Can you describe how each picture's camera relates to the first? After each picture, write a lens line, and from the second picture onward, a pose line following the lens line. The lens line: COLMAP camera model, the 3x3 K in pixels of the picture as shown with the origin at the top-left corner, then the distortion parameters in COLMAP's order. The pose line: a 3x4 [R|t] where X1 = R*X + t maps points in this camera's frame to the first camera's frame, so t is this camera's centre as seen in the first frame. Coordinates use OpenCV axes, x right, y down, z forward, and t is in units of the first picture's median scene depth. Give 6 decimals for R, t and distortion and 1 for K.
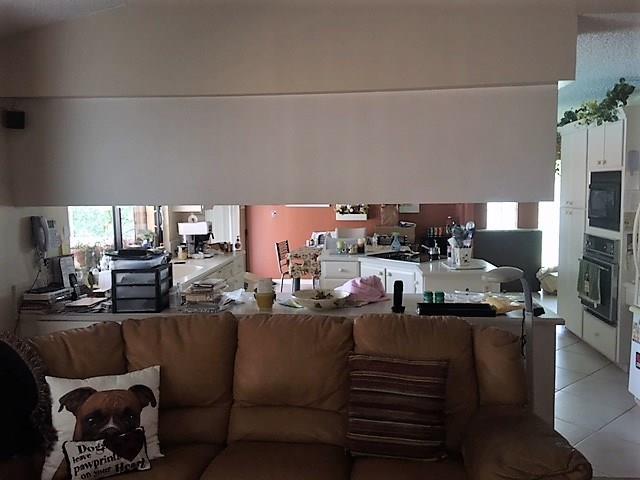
lens RADIAL K [[548.9, 0, 320.7], [0, 548.9, 239.4], [0, 0, 1]] dist [0.104255, 0.001542]
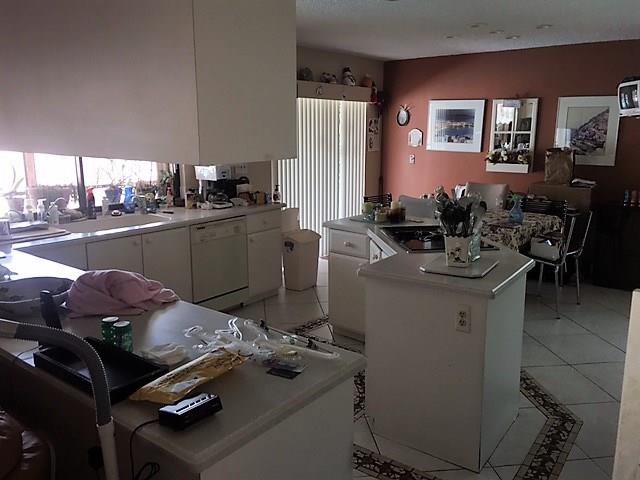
lens RADIAL K [[548.9, 0, 320.0], [0, 548.9, 238.2], [0, 0, 1]] dist [0.104255, 0.001542]
pose [[0.845748, 0.122694, -0.519284, 0.249903], [-0.065883, 0.989769, 0.126557, -0.026454], [0.529499, -0.072824, 0.845179, 0.249204]]
